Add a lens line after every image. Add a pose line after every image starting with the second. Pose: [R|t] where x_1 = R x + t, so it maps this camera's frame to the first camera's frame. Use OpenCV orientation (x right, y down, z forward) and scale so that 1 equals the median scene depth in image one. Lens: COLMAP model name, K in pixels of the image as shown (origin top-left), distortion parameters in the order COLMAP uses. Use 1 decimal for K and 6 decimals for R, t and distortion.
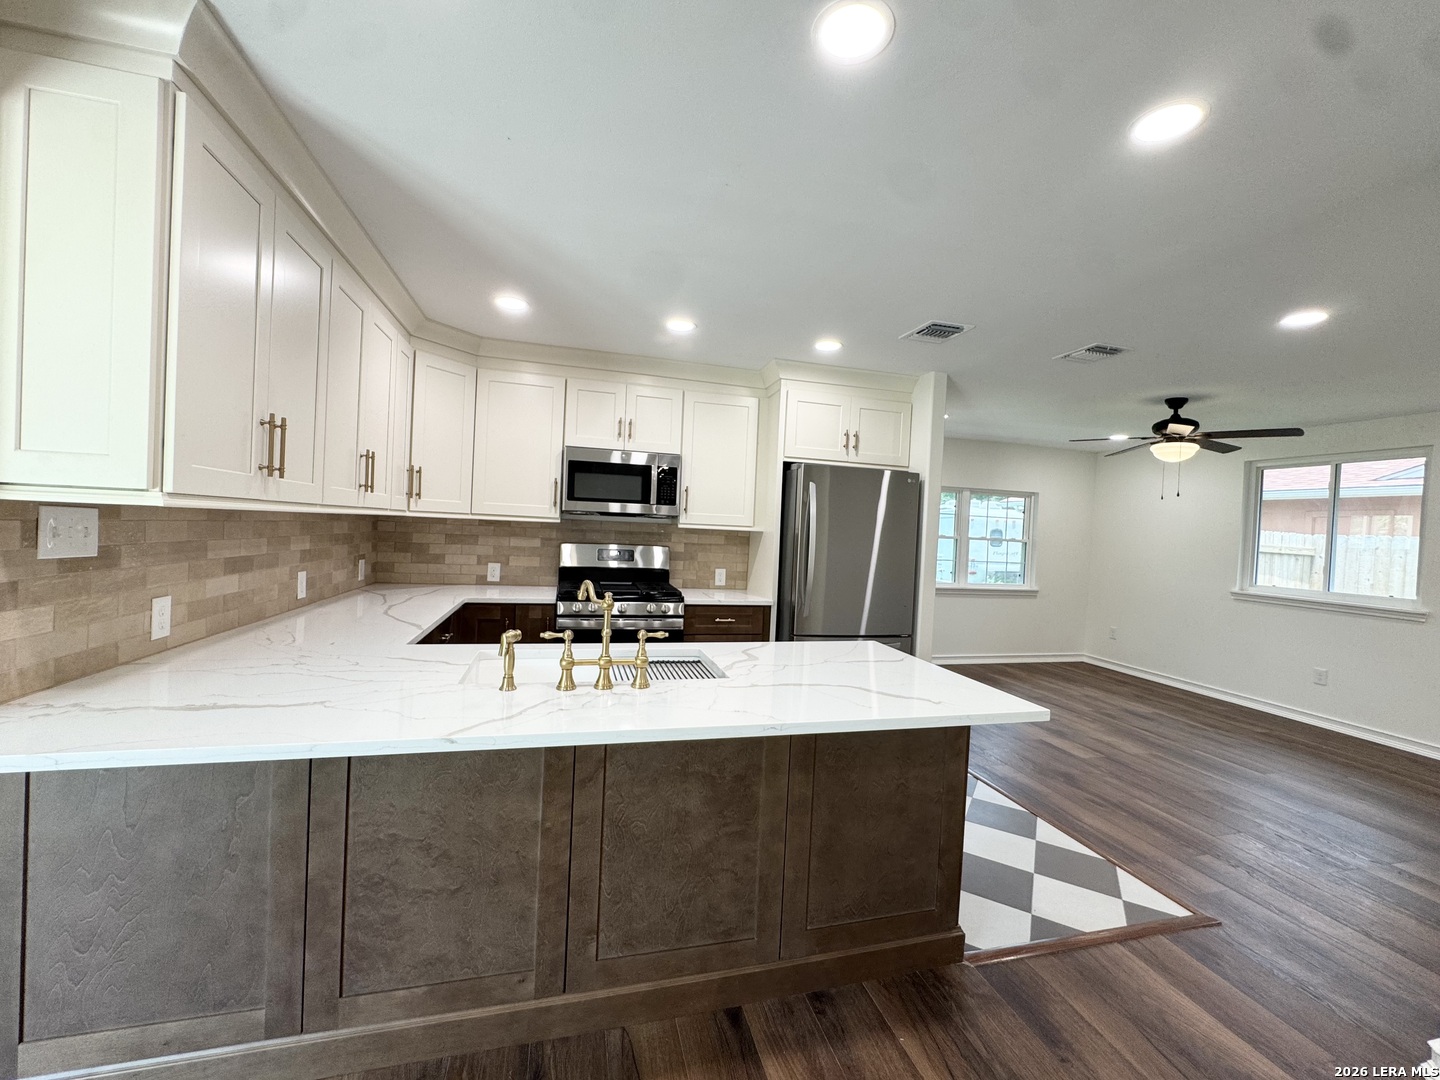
lens RADIAL K [[578.6, 0, 715.8], [0, 578.6, 544.0], [0, 0, 1]] dist [-0.003255, 0.000159]
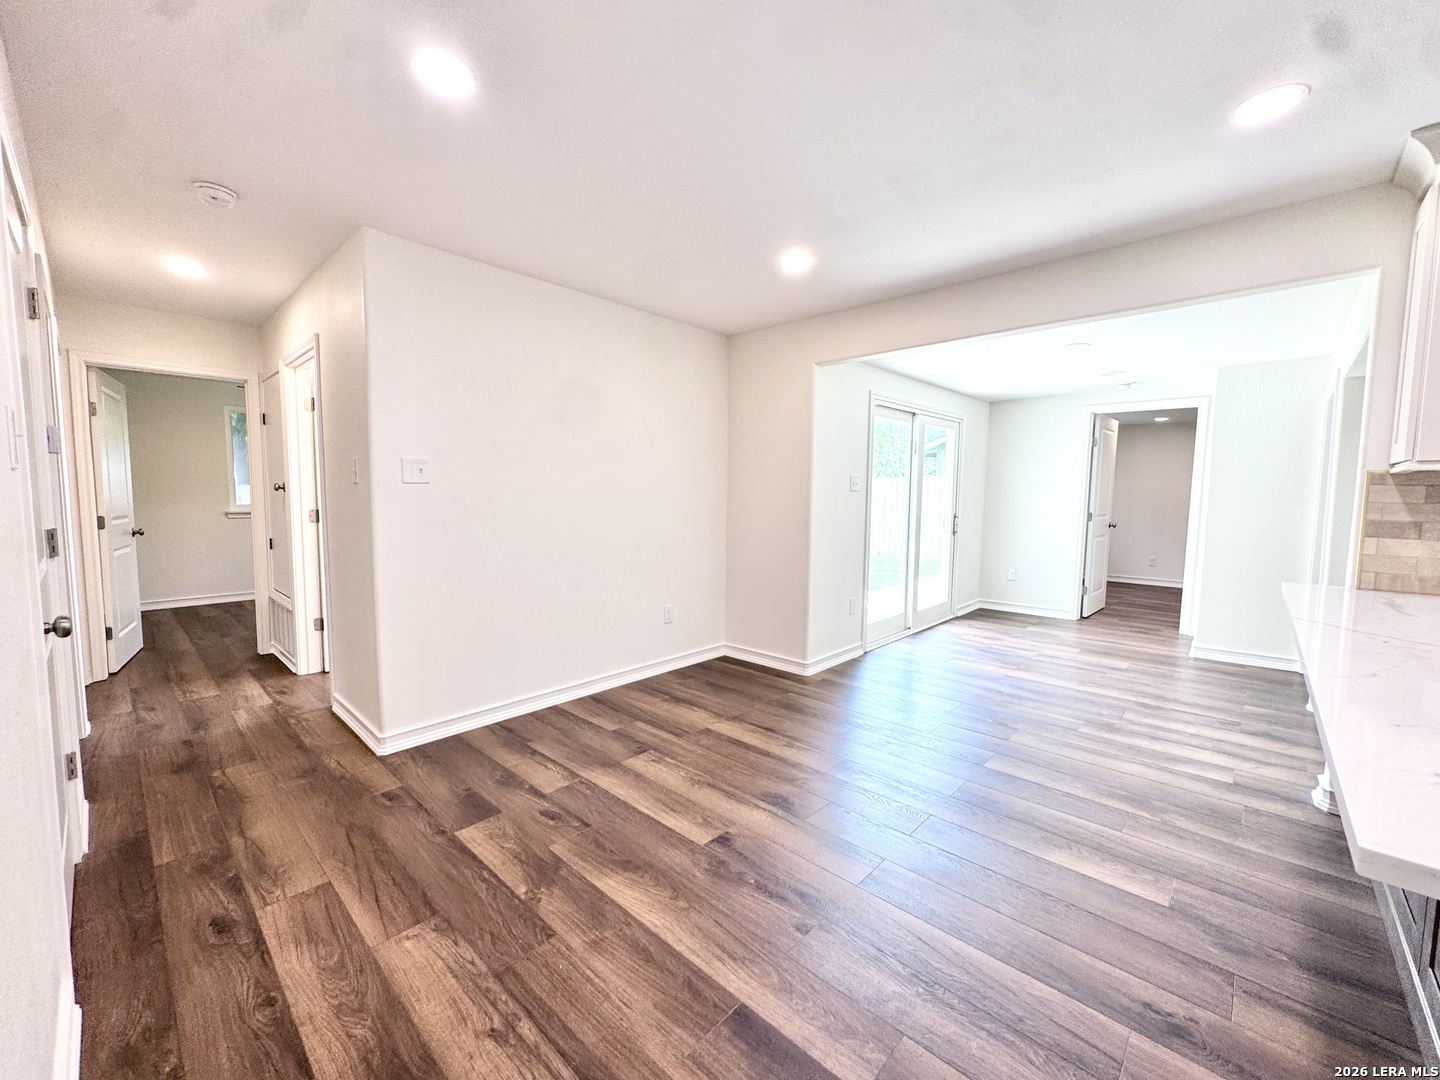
lens RADIAL K [[578.6, 0, 717.0], [0, 578.6, 540.1], [0, 0, 1]] dist [-0.003255, 0.000159]
pose [[-0.844090, -0.009942, -0.536109, 0.474732], [-0.060781, 0.995158, 0.077244, 0.037909], [0.532745, 0.097787, -0.840607, 0.452058]]
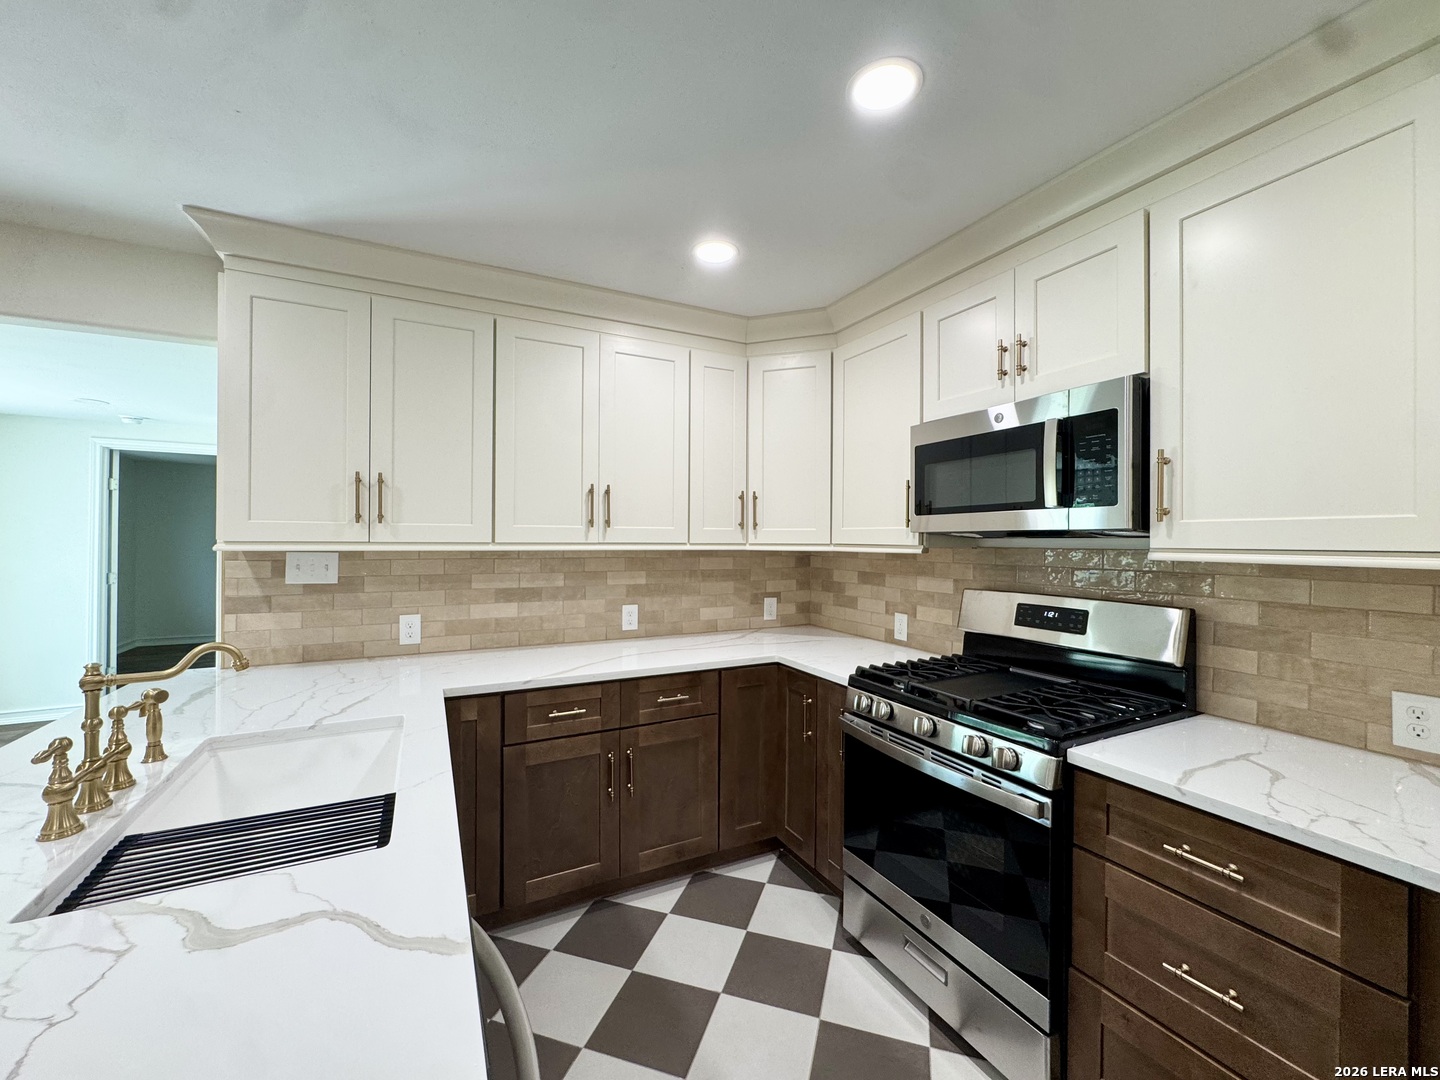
lens RADIAL K [[578.6, 0, 719.0], [0, 578.6, 539.7], [0, 0, 1]] dist [-0.003255, 0.000159]
pose [[0.212696, -0.042333, -0.976201, 0.261924], [-0.023348, 0.998556, -0.048389, -0.017690], [0.976839, 0.033085, 0.211401, 0.665358]]
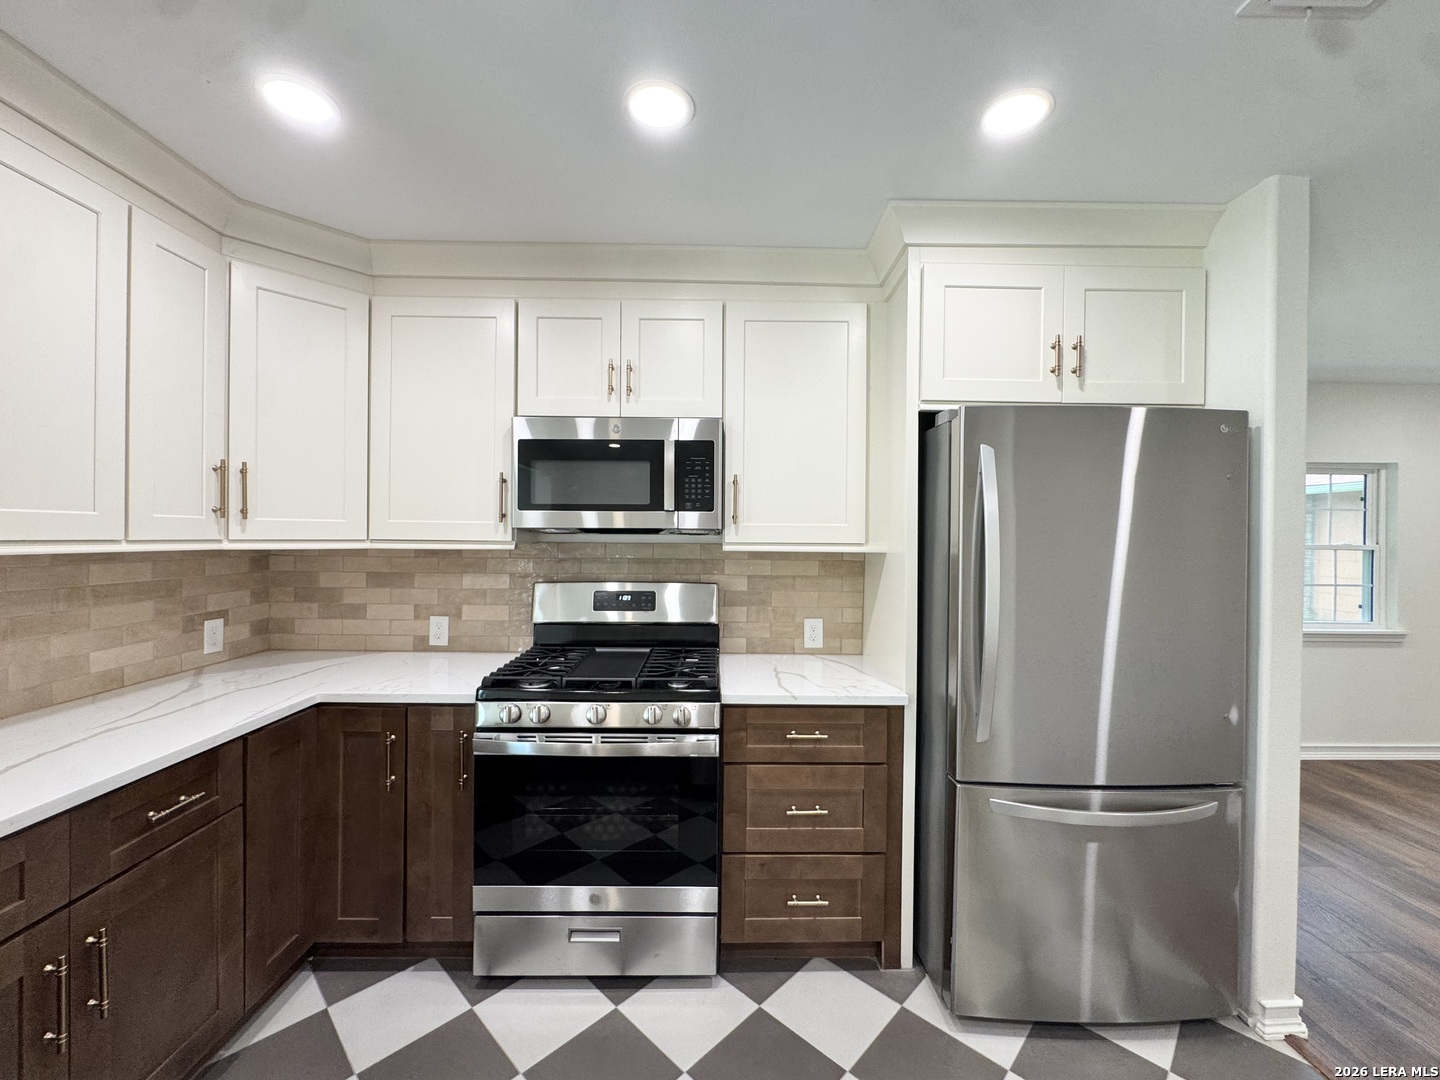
lens RADIAL K [[578.6, 0, 718.1], [0, 578.6, 539.6], [0, 0, 1]] dist [-0.003255, 0.000159]
pose [[0.969675, -0.034090, -0.242010, 0.066765], [0.027124, 0.999118, -0.032060, -0.022802], [0.242889, 0.024523, 0.969744, 0.485103]]
